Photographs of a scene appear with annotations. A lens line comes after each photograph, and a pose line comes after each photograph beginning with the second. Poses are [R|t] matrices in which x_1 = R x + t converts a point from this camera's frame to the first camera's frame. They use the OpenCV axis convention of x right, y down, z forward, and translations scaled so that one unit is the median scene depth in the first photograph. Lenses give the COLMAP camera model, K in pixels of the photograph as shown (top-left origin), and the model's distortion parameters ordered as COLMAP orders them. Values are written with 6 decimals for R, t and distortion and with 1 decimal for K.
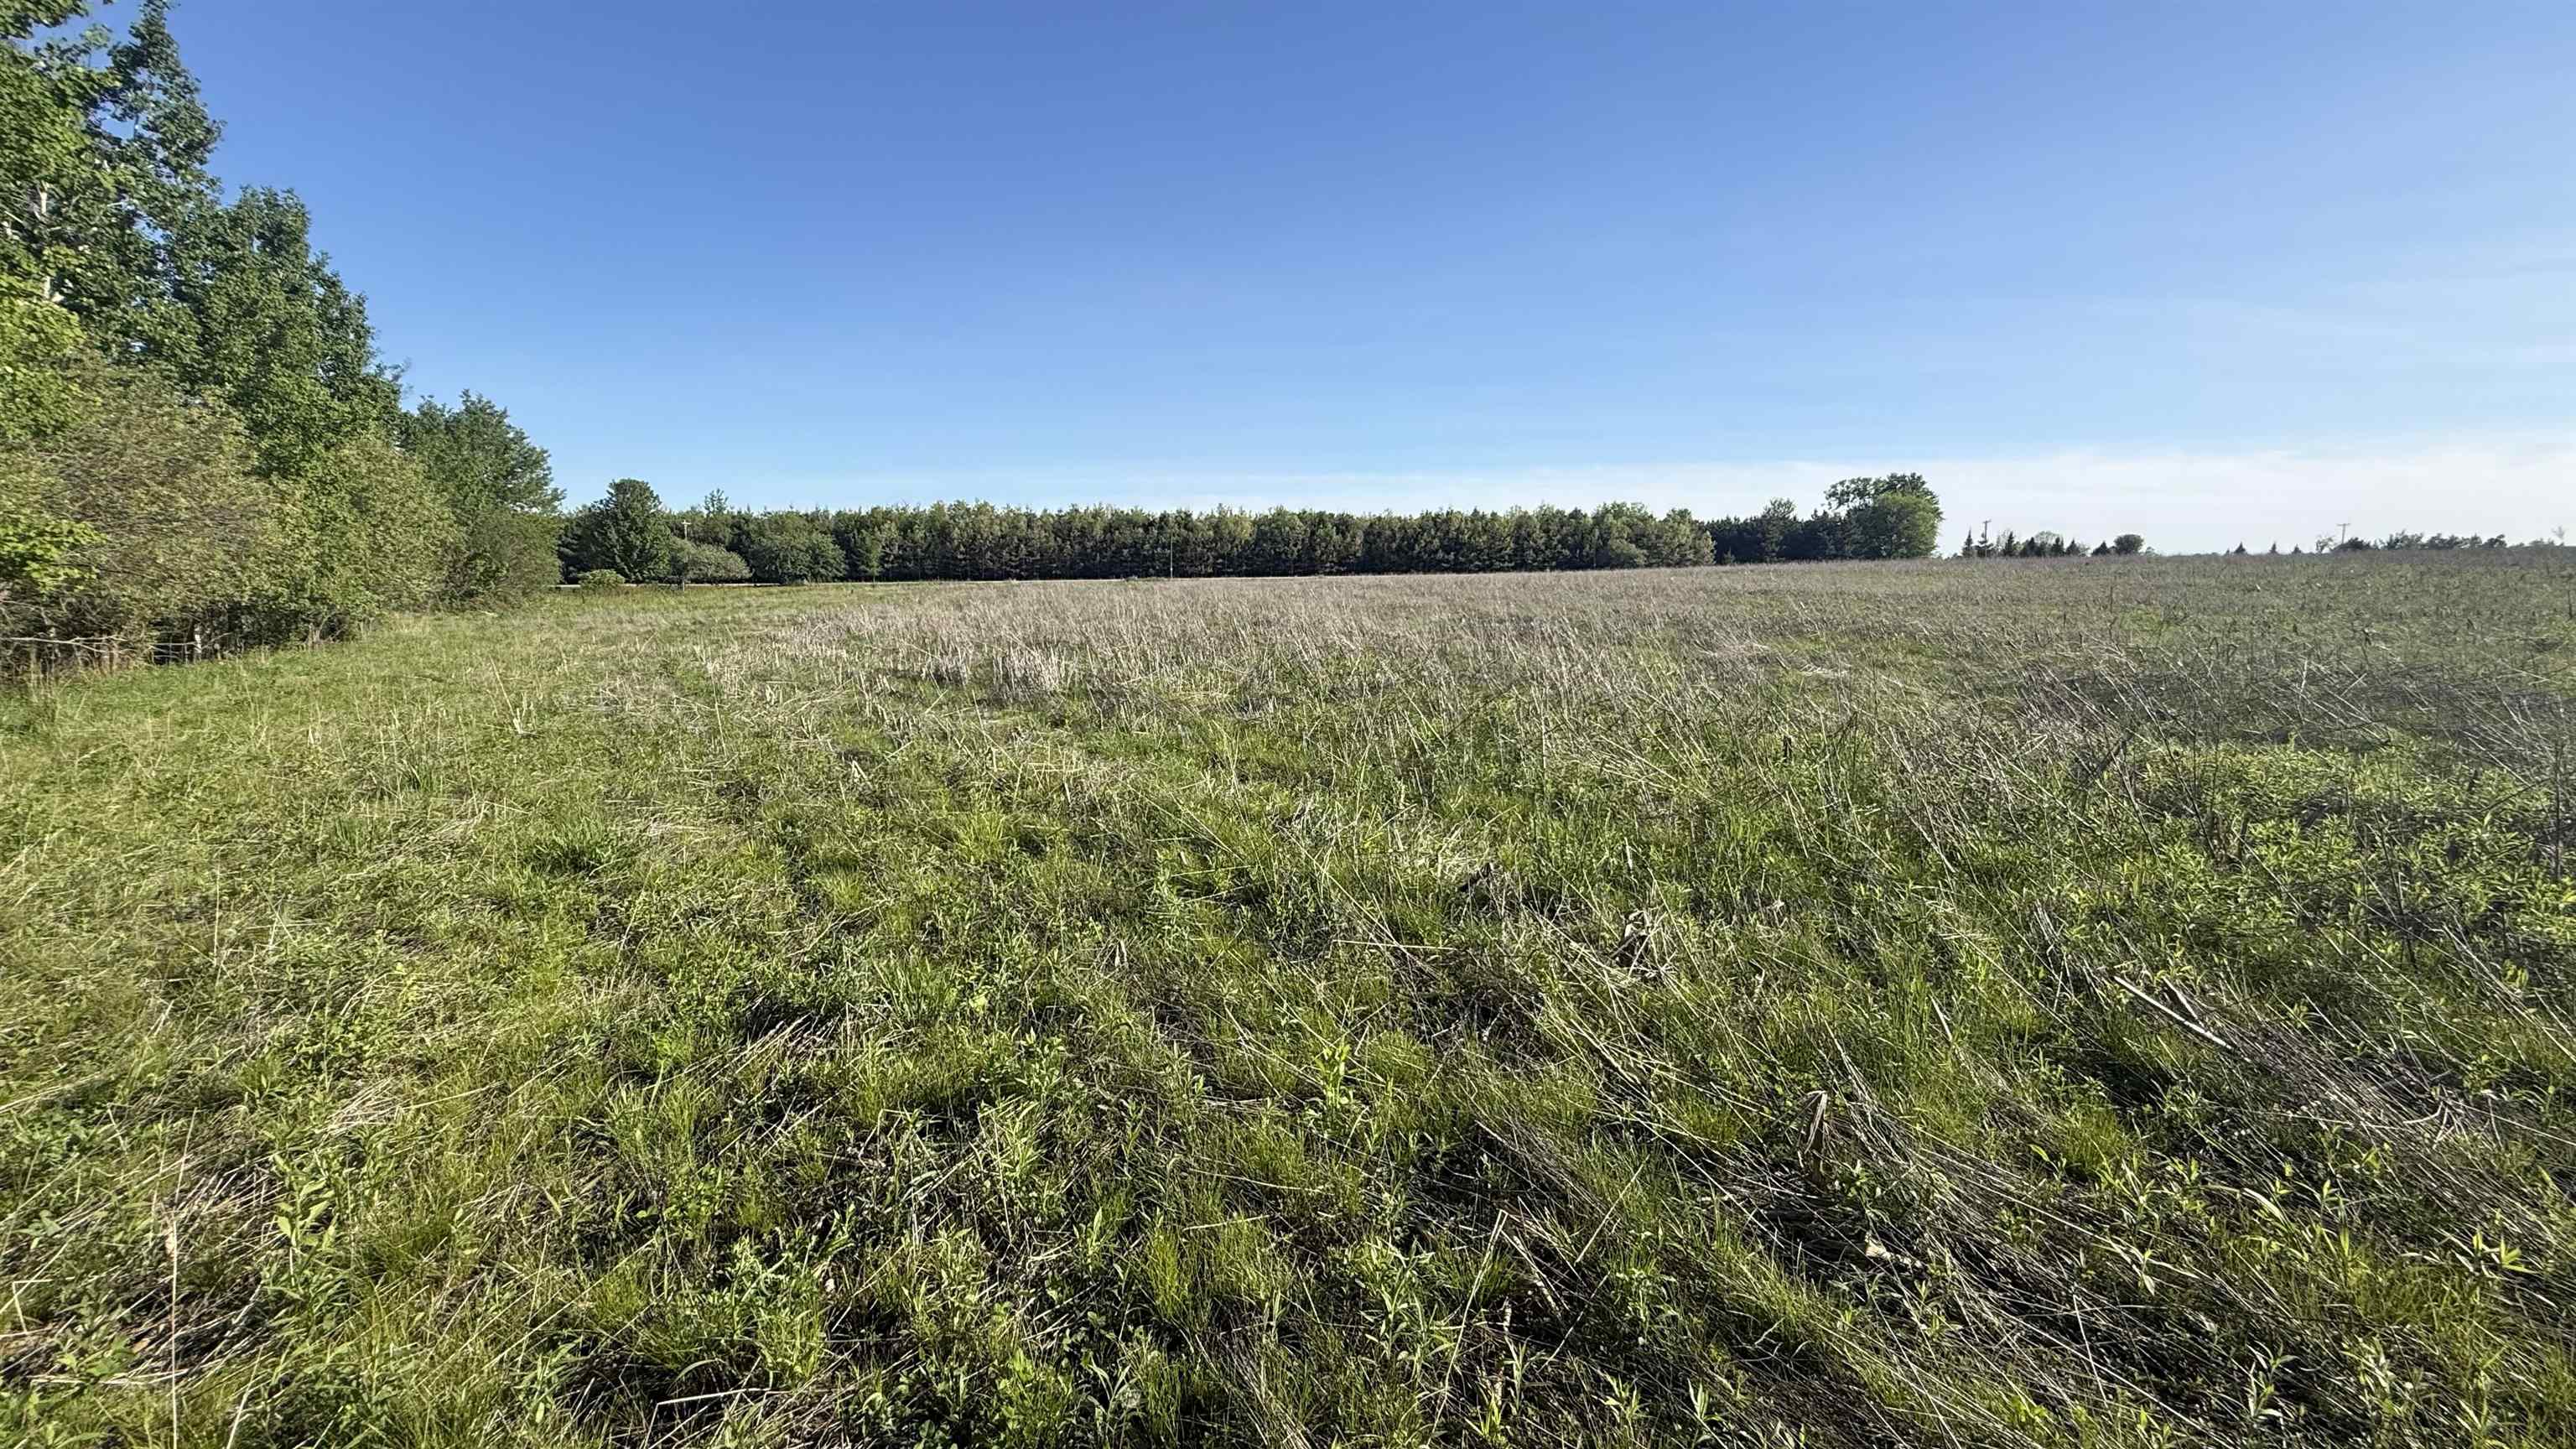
lens RADIAL K [[1051.0, 0, 1291.3], [0, 1051.0, 717.7], [0, 0, 1]] dist [0.000928, 0.000036]
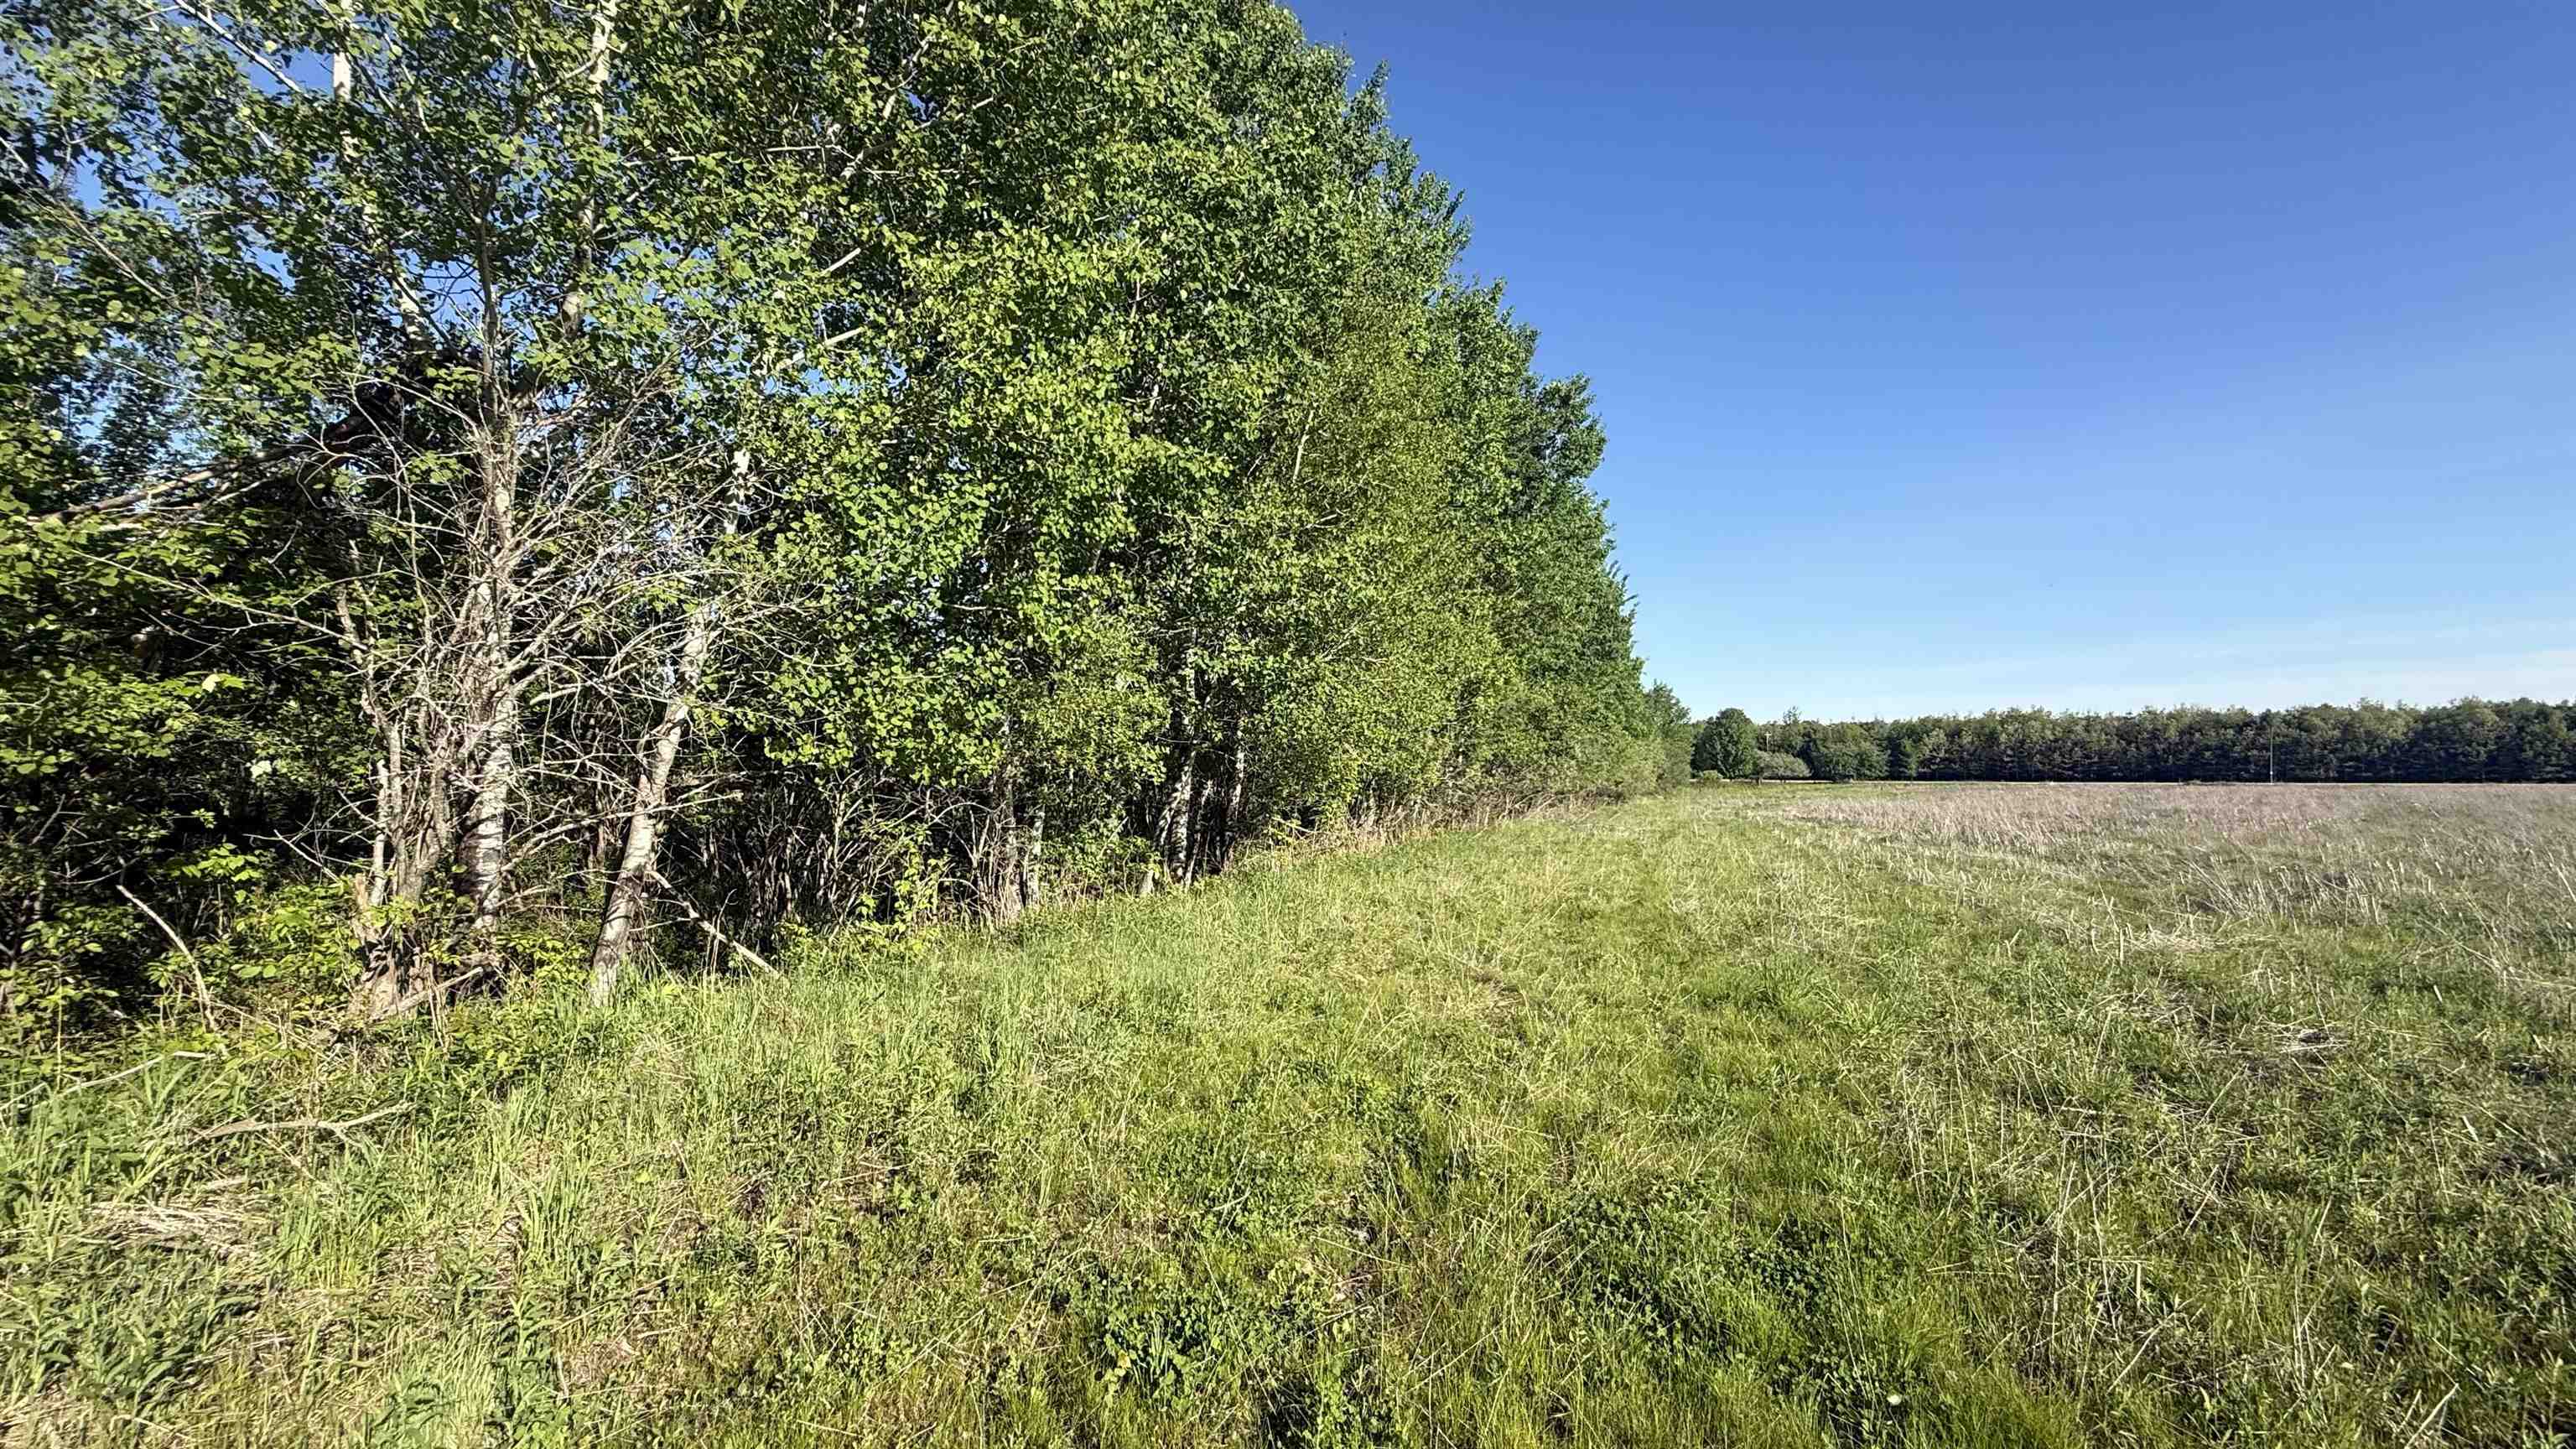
lens RADIAL K [[1090.4, 0, 1287.3], [0, 1090.4, 736.3], [0, 0, 1]] dist [0.001117, 0.000080]
pose [[0.596621, -0.017781, -0.802326, 0.136843], [-0.118139, 0.986917, -0.109722, 0.031913], [0.793780, 0.160248, 0.586714, -0.235877]]
